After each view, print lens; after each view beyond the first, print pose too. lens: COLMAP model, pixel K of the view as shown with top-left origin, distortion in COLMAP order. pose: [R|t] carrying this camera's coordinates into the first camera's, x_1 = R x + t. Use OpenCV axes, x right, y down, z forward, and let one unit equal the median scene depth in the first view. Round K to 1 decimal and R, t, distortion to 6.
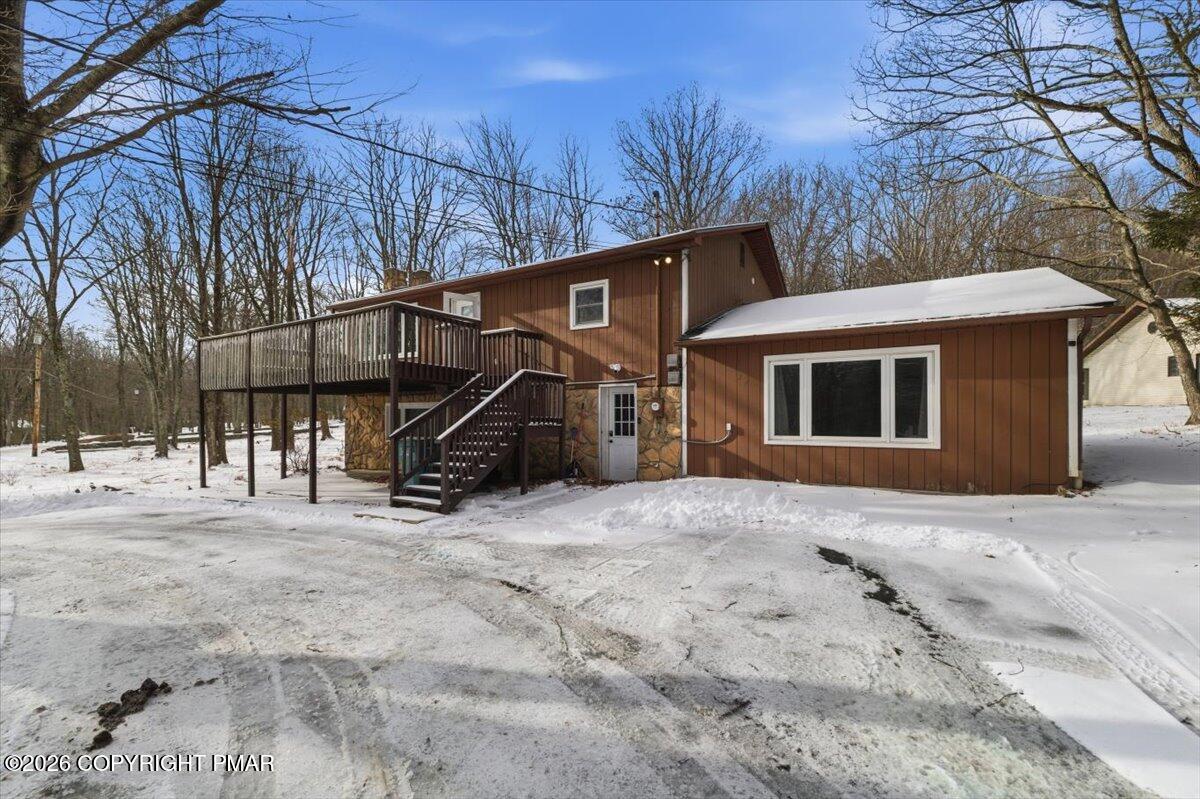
lens RADIAL K [[502.5, 0, 595.1], [0, 502.5, 395.3], [0, 0, 1]] dist [0.001672, -0.000568]
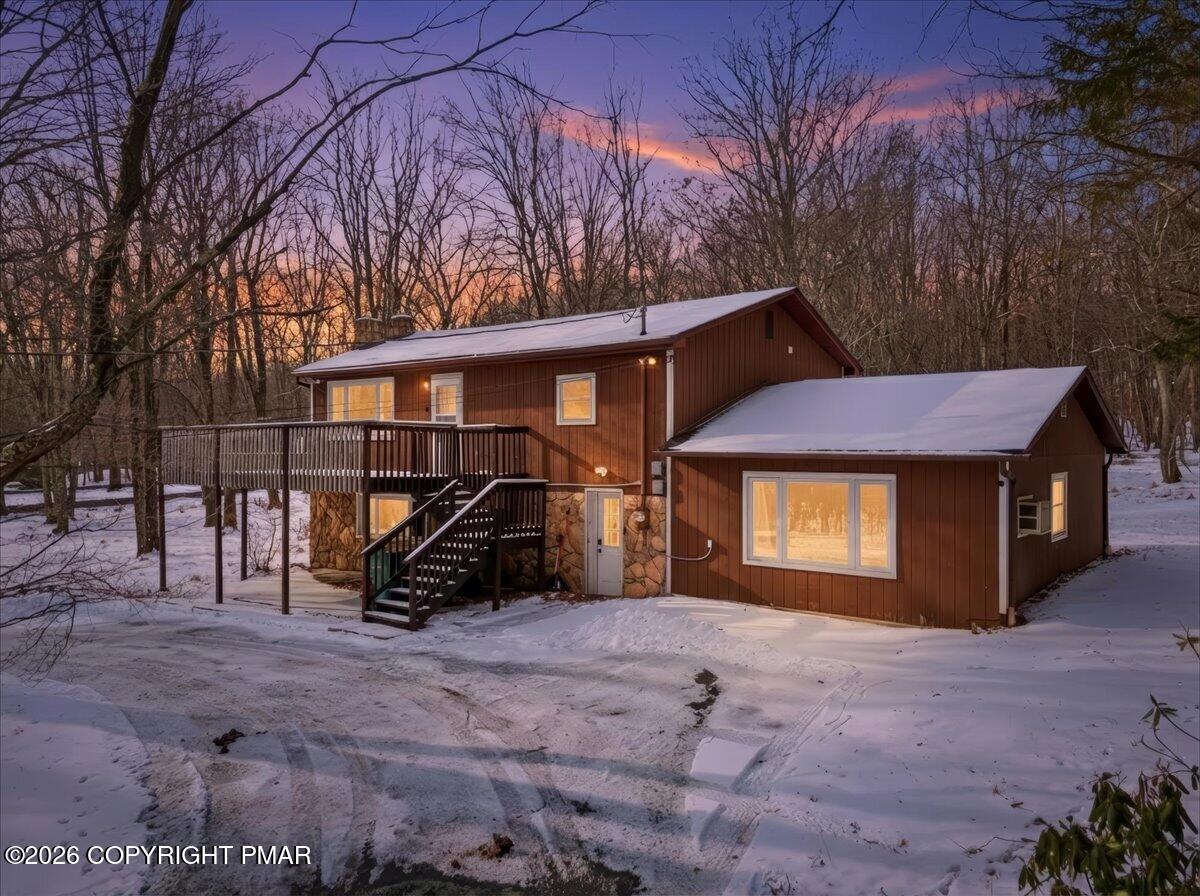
lens RADIAL K [[839.3, 0, 607.0], [0, 839.3, 416.7], [0, 0, 1]] dist [0.023006, -0.000136]
pose [[0.994649, 0.001474, -0.103297, 0.222927], [-0.001752, 0.999995, -0.002595, -0.161284], [0.103293, 0.002762, 0.994647, -0.552272]]
